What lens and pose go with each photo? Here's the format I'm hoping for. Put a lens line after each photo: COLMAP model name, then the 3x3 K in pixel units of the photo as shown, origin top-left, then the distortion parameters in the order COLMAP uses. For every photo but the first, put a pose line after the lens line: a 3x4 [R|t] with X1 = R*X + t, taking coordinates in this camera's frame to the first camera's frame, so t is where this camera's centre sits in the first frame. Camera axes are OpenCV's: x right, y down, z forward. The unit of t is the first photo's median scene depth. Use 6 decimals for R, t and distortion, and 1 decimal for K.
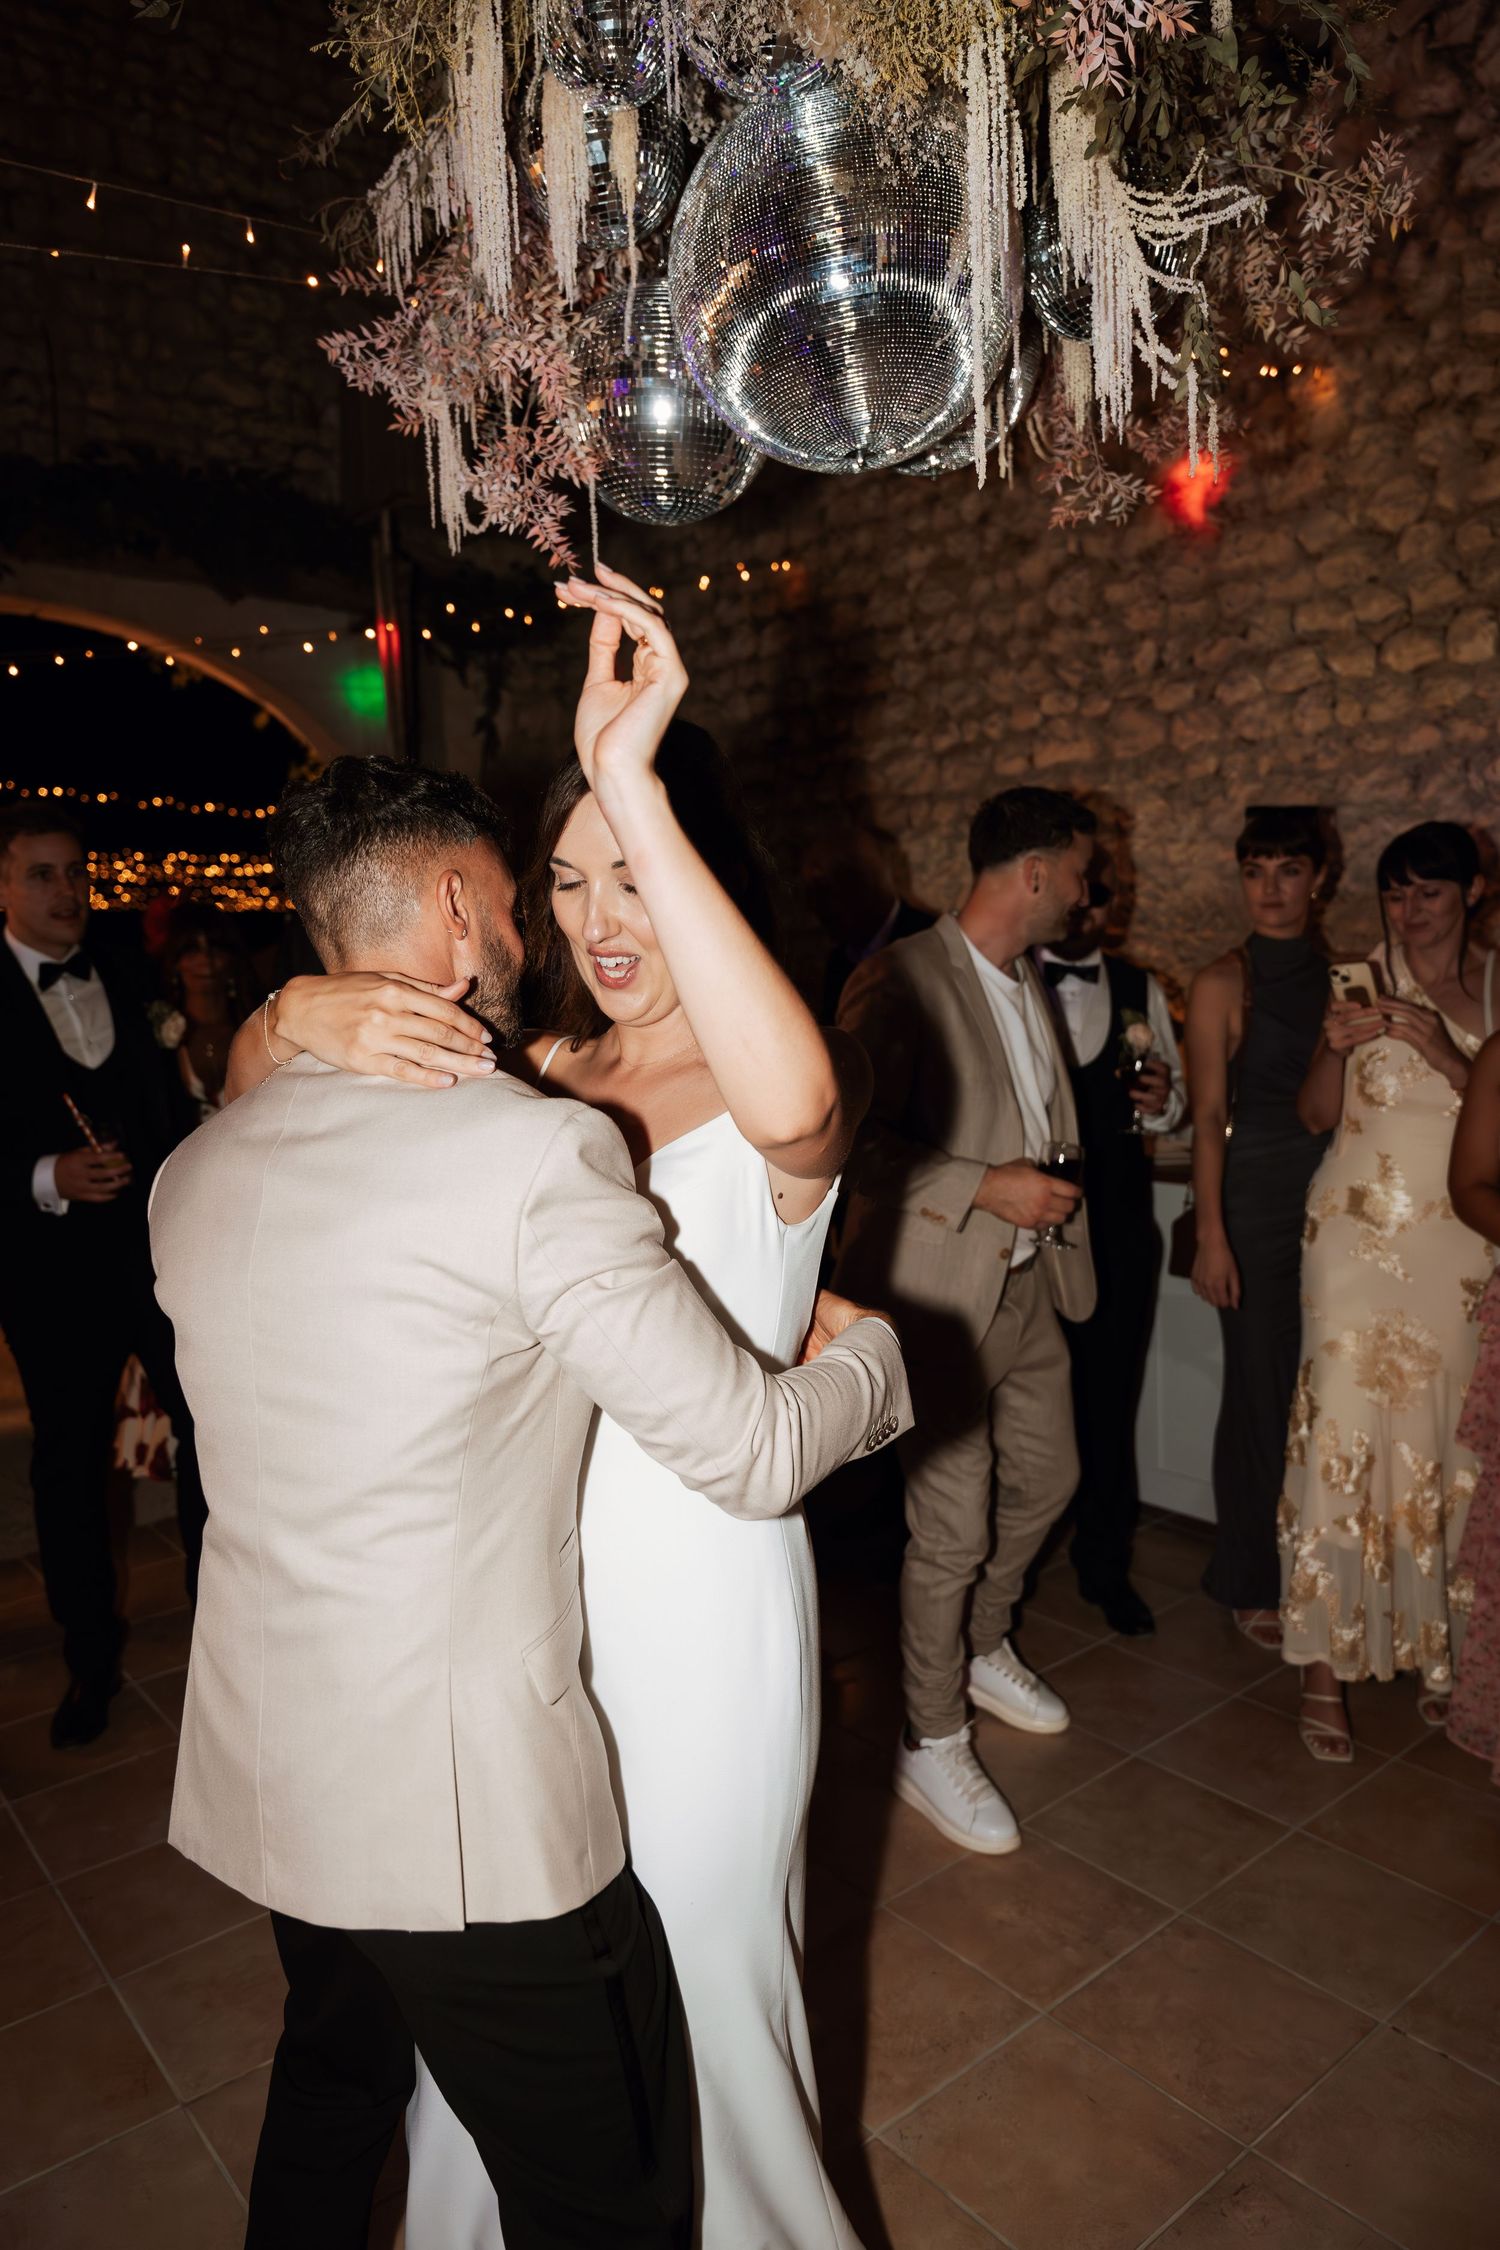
lens RADIAL K [[1525.9, 0, 762.8], [0, 1525.9, 1118.9], [0, 0, 1]] dist [-0.001613, -0.017919]
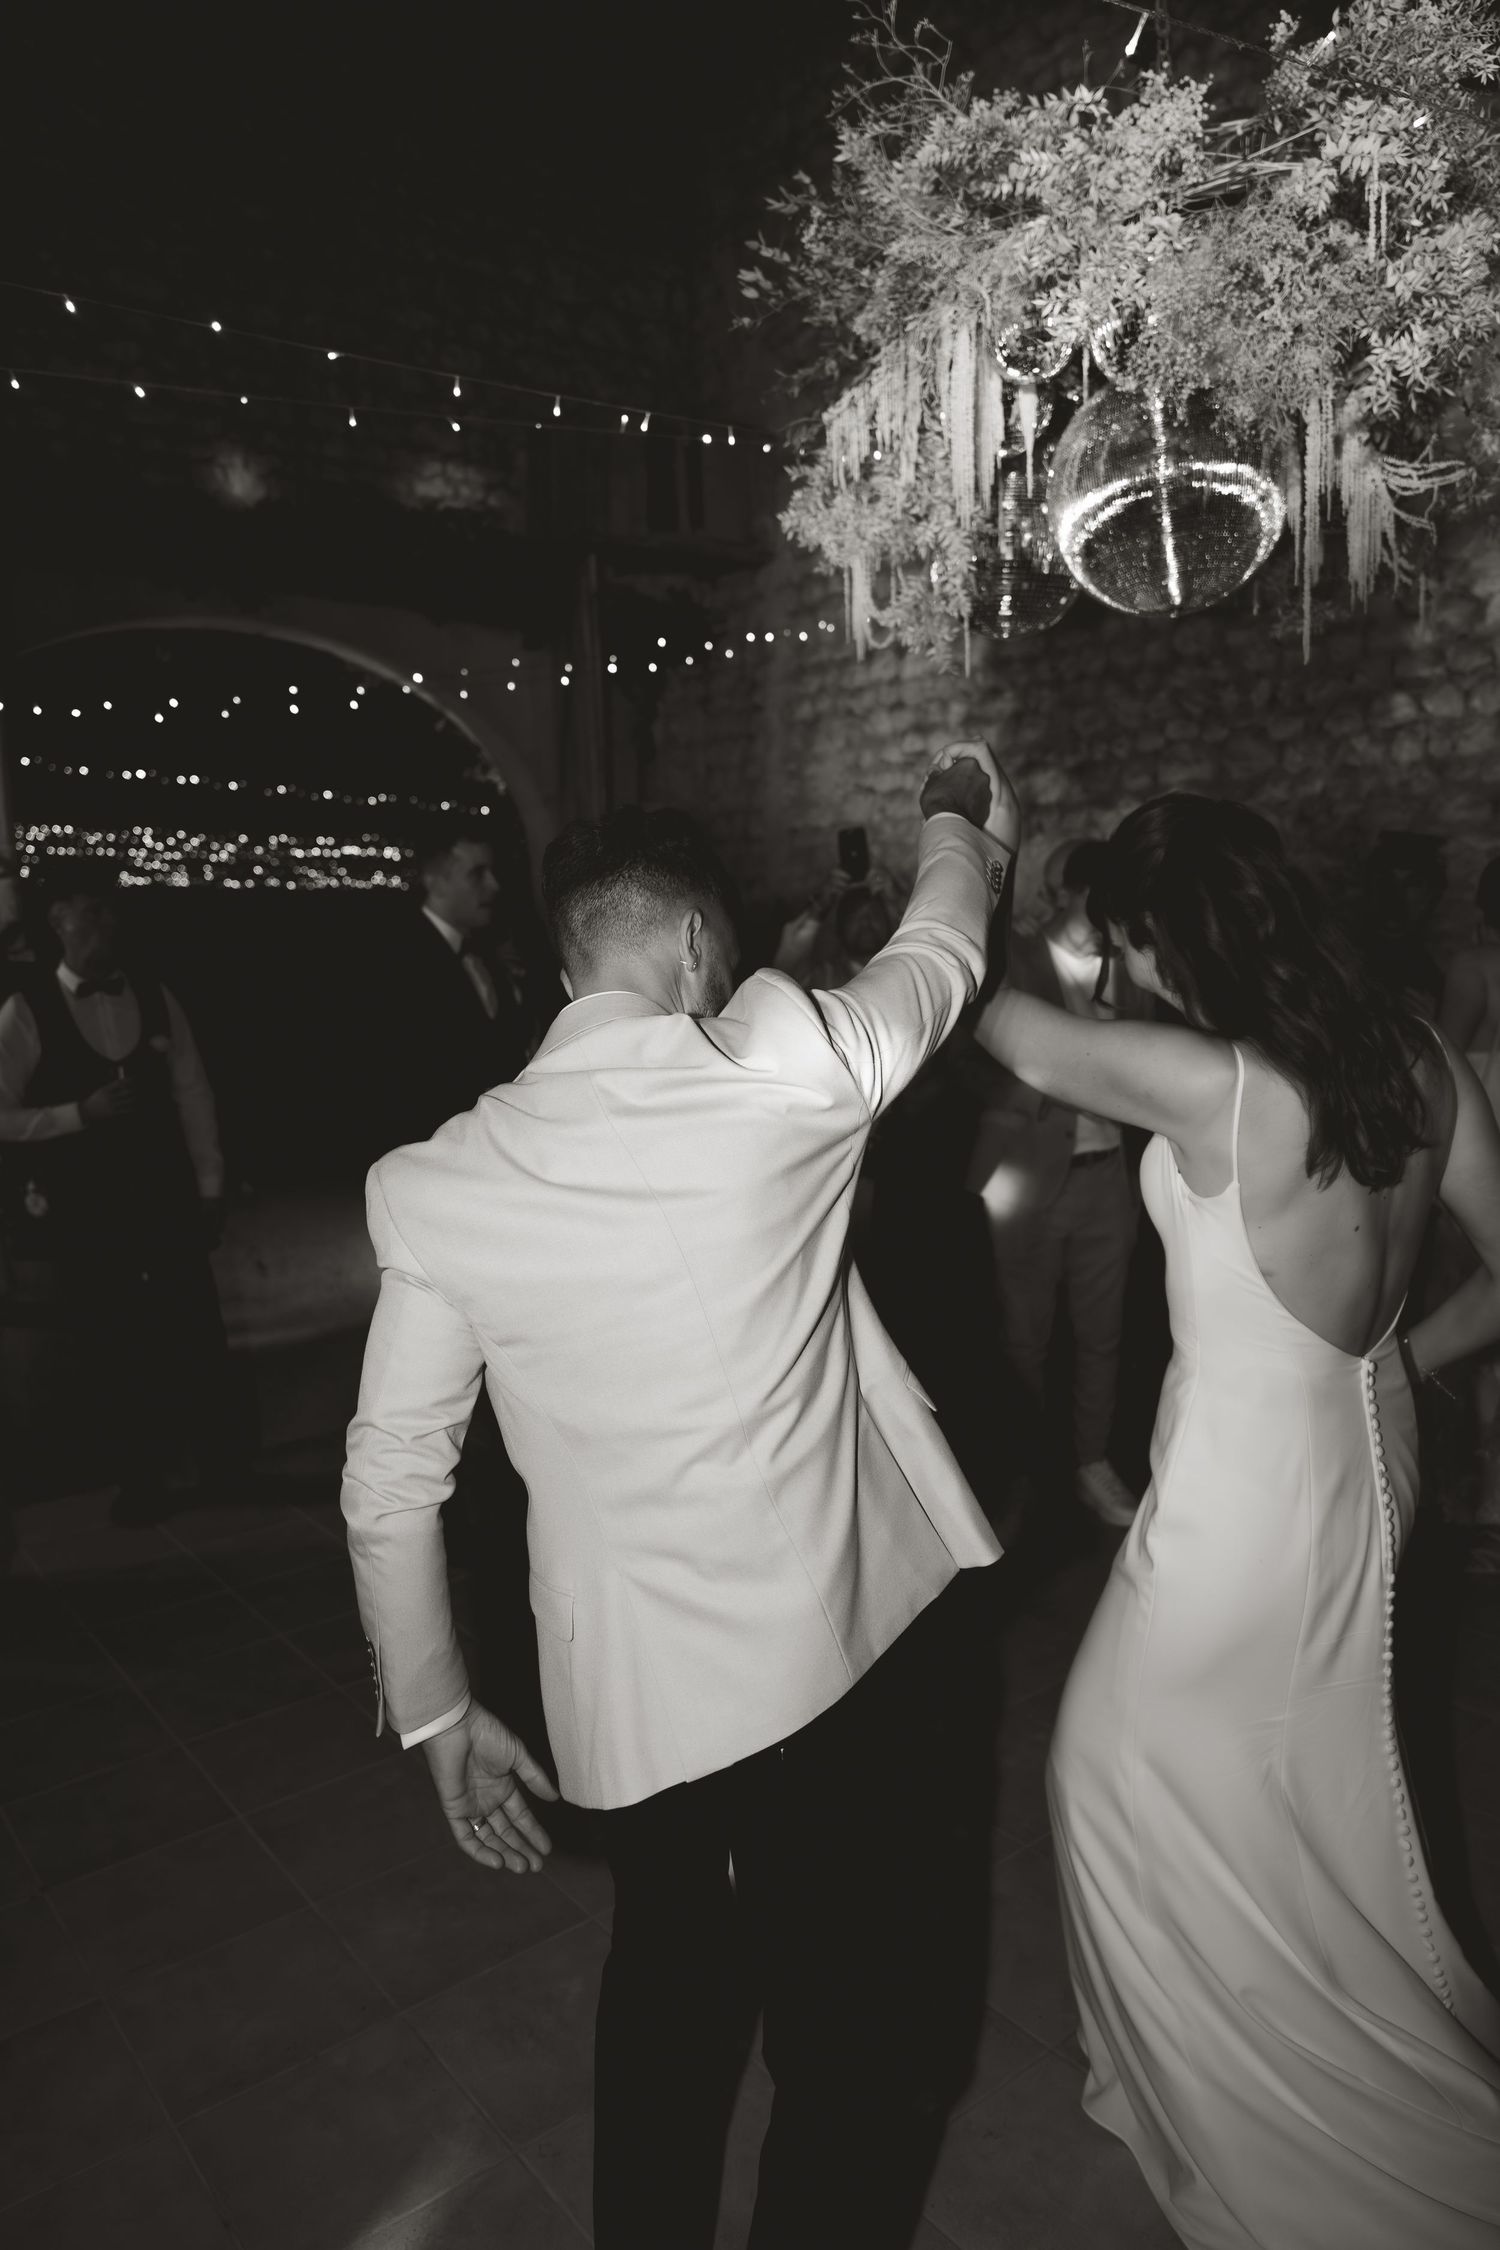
lens RADIAL K [[1525.9, 0, 747.8], [0, 1525.9, 1127.4], [0, 0, 1]] dist [-0.001613, -0.017919]
pose [[0.999808, 0.014320, -0.013394, -0.119052], [-0.014086, 0.999750, 0.017390, 0.016949], [0.013640, -0.017198, 0.999759, -0.180257]]
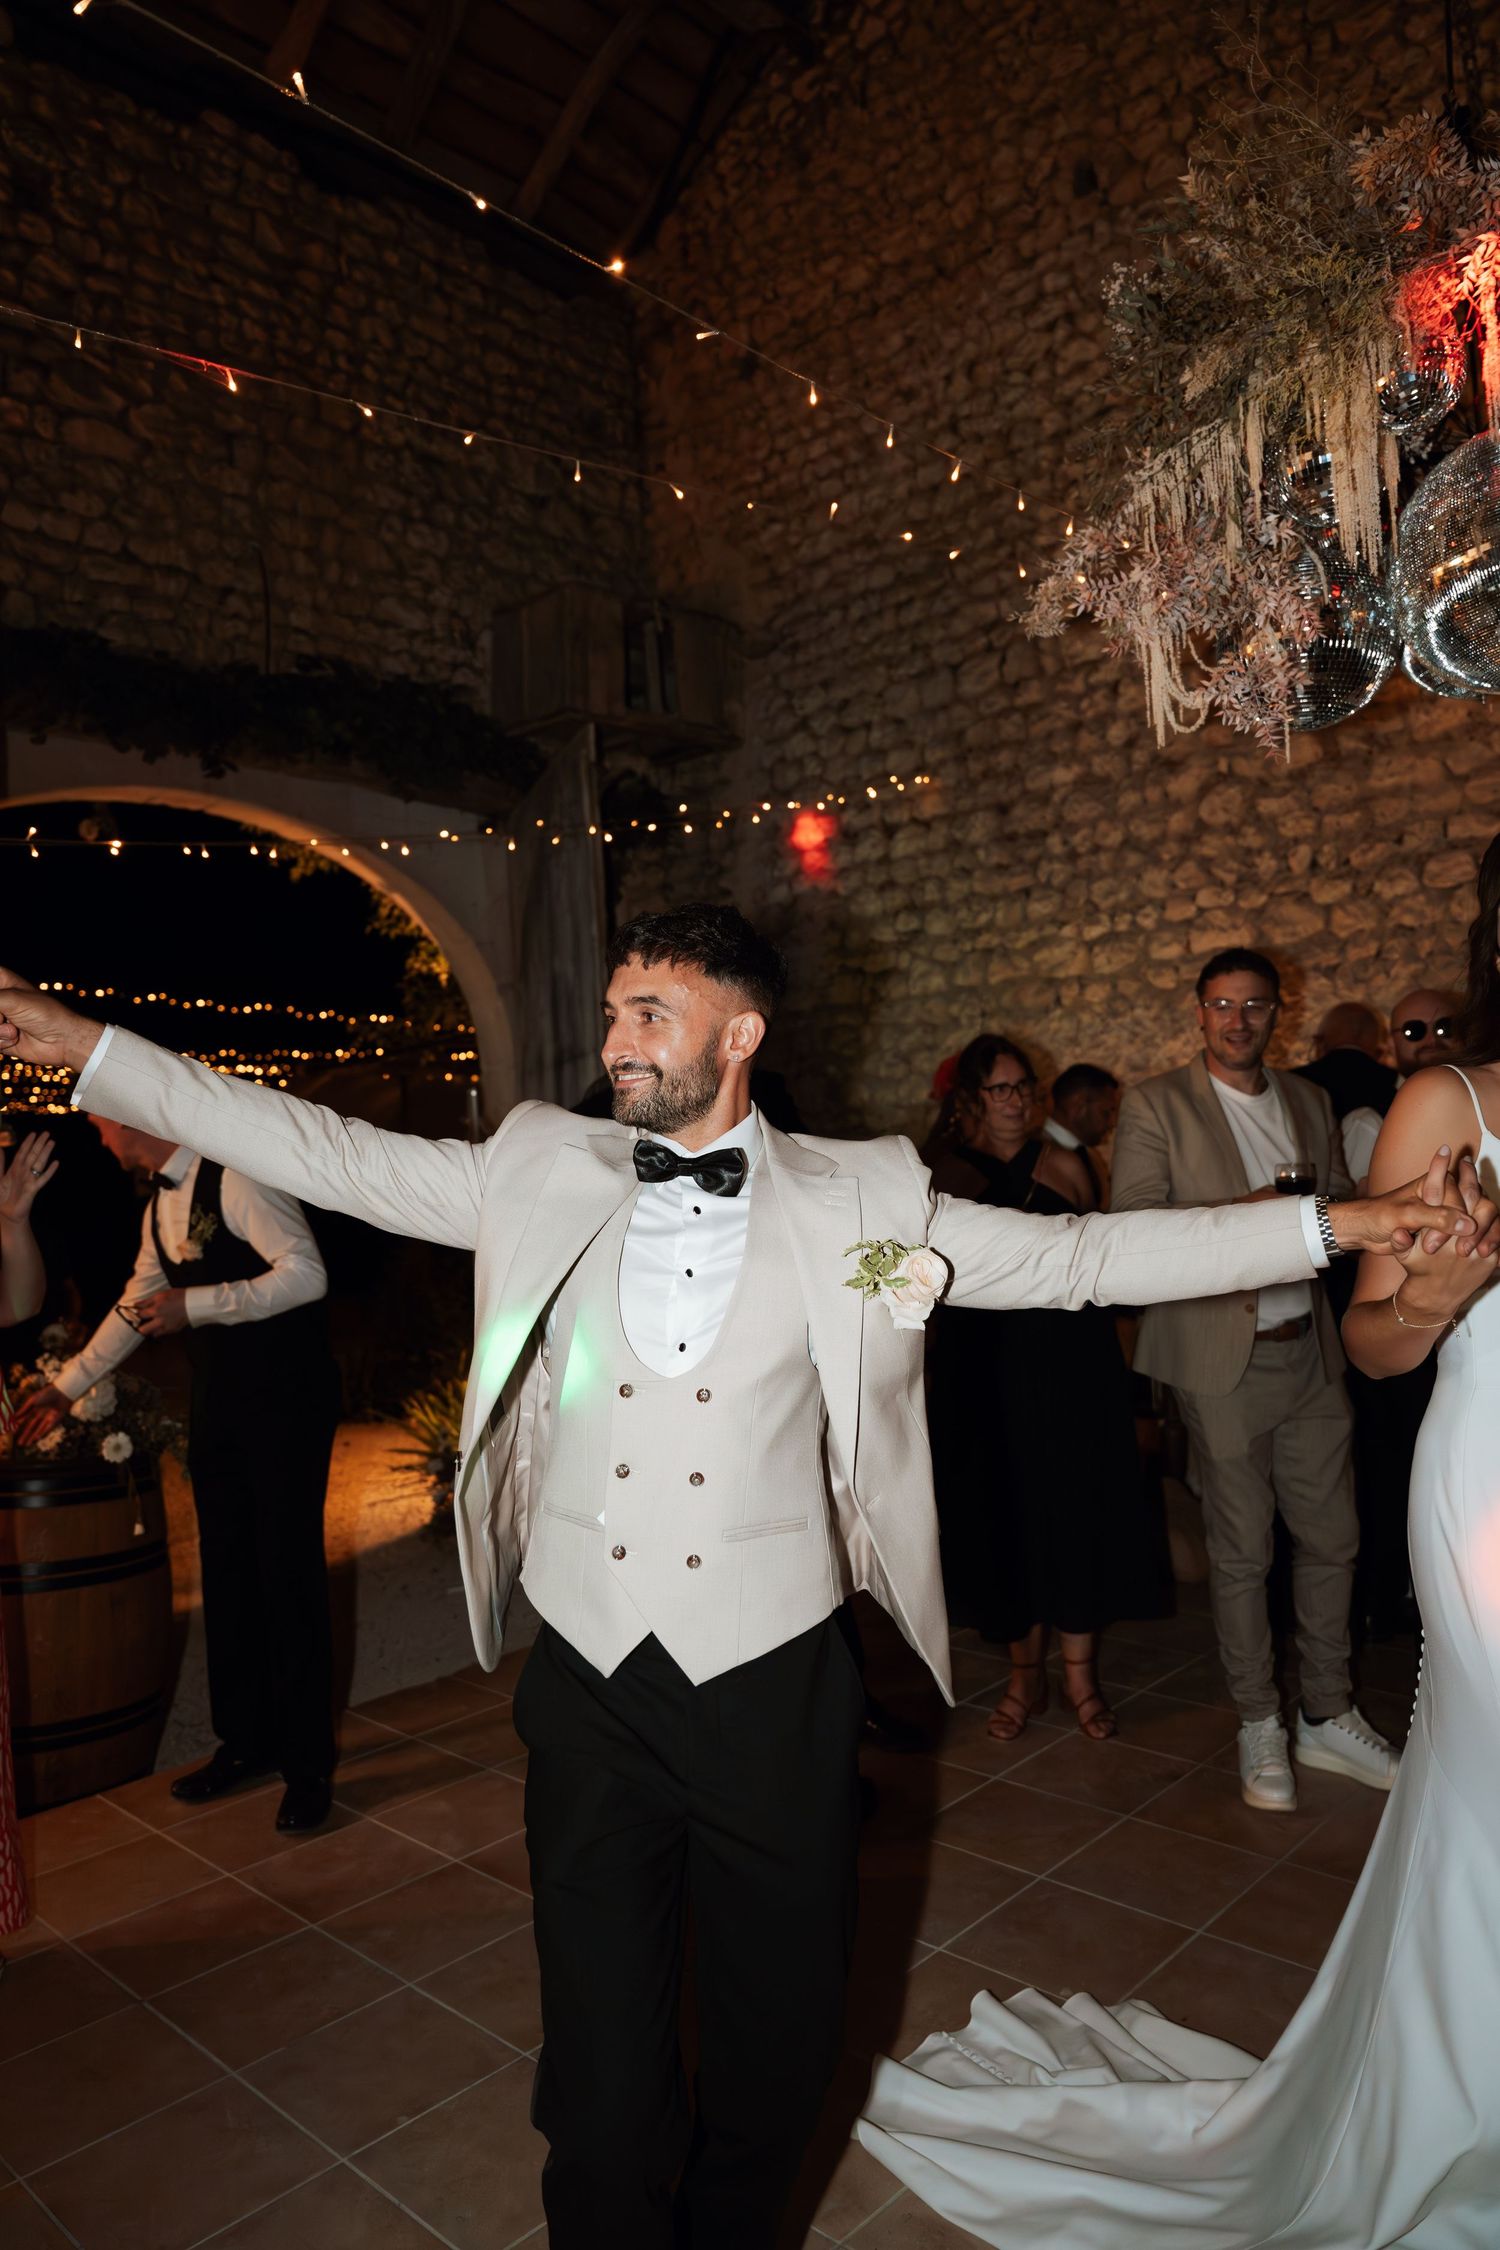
lens RADIAL K [[1525.9, 0, 749.0], [0, 1525.9, 1120.5], [0, 0, 1]] dist [-0.001613, -0.017919]
pose [[0.992975, -0.005492, 0.118198, -0.293257], [0.021531, 0.990631, -0.134854, 0.042314], [-0.116350, 0.136452, 0.983790, -0.069911]]
